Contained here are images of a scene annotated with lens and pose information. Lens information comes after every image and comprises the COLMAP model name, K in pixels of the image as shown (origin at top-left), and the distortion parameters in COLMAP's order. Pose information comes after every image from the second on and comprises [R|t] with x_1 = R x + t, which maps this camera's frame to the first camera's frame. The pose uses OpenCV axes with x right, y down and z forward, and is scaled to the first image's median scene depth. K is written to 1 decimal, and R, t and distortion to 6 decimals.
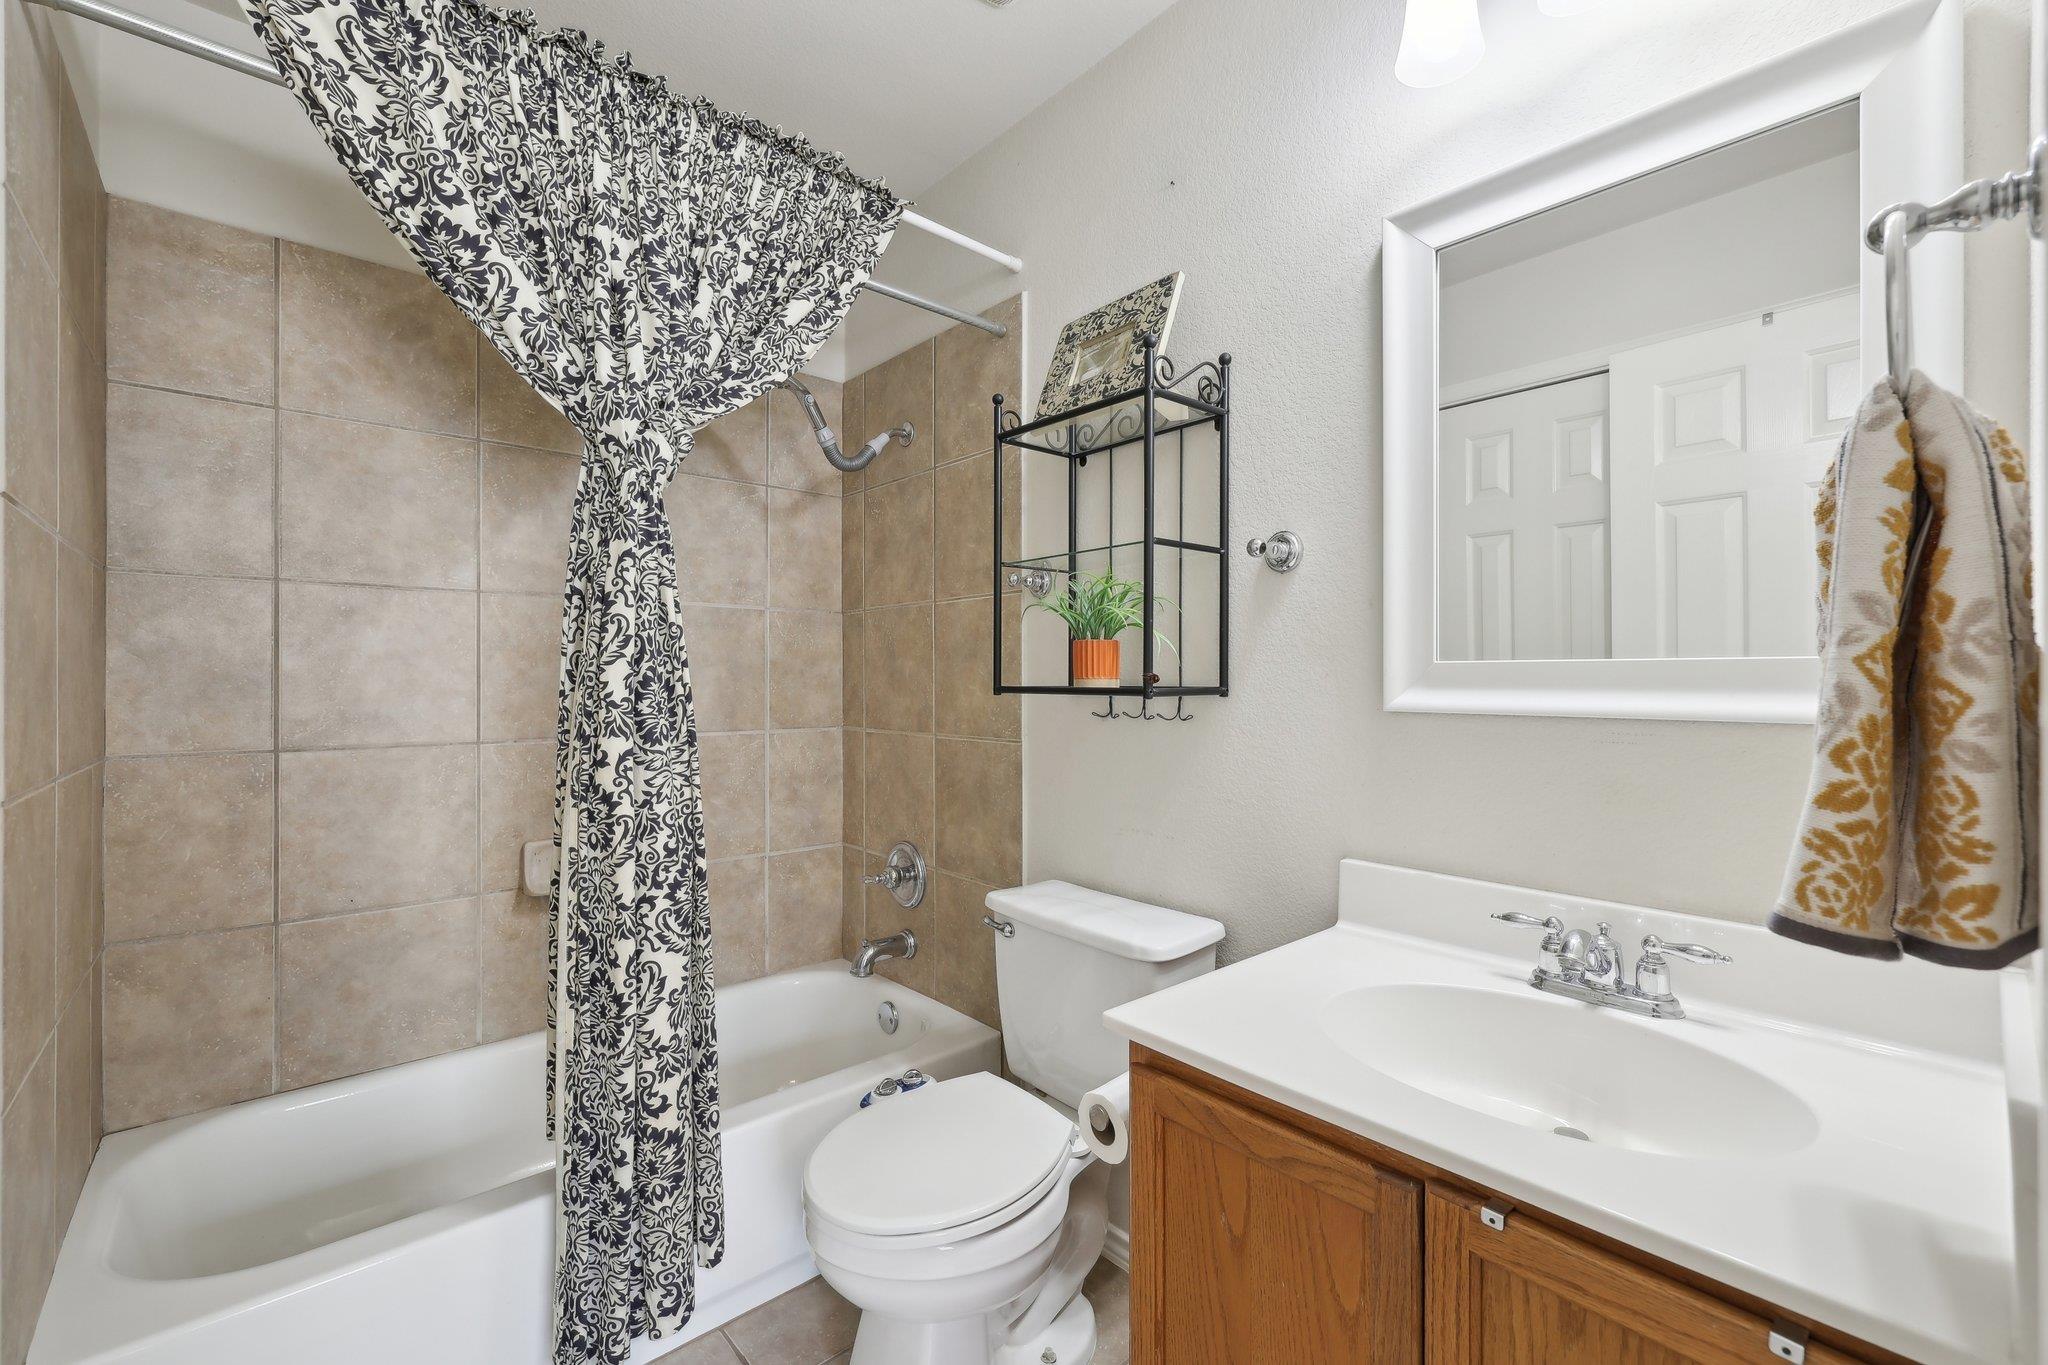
lens RADIAL K [[856.2, 0, 1029.4], [0, 856.2, 679.2], [0, 0, 1]] dist [-0.001522, 0.000671]
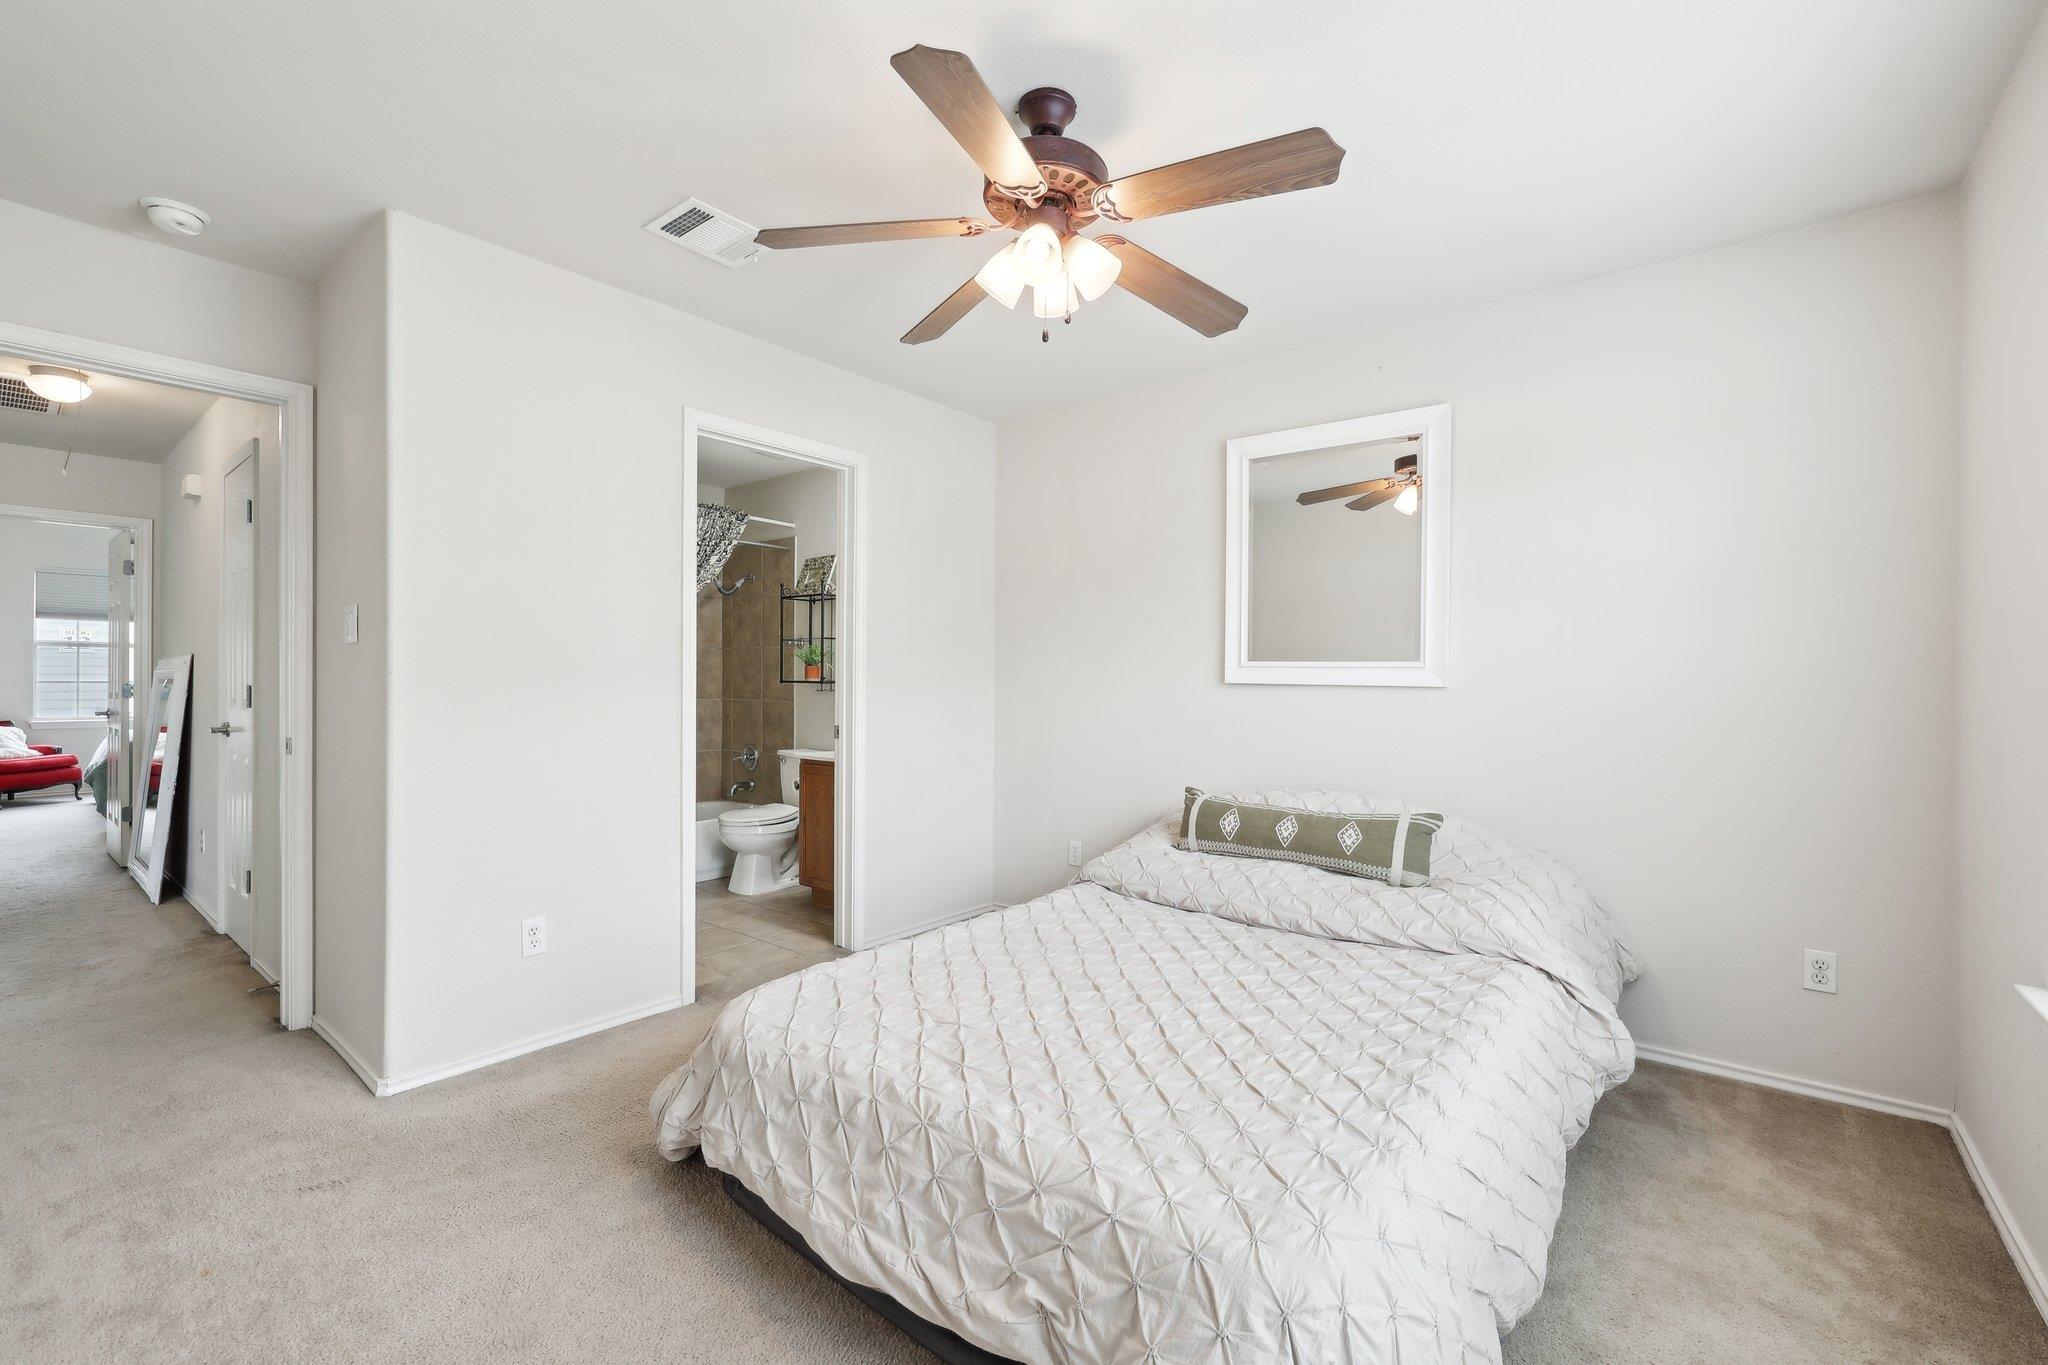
lens RADIAL K [[856.2, 0, 1023.7], [0, 856.2, 683.0], [0, 0, 1]] dist [-0.001522, 0.000671]
pose [[0.987504, 0.006388, 0.157467, 0.279614], [-0.007050, 0.999968, 0.003648, 0.000828], [-0.157439, -0.004712, 0.987518, -1.779266]]
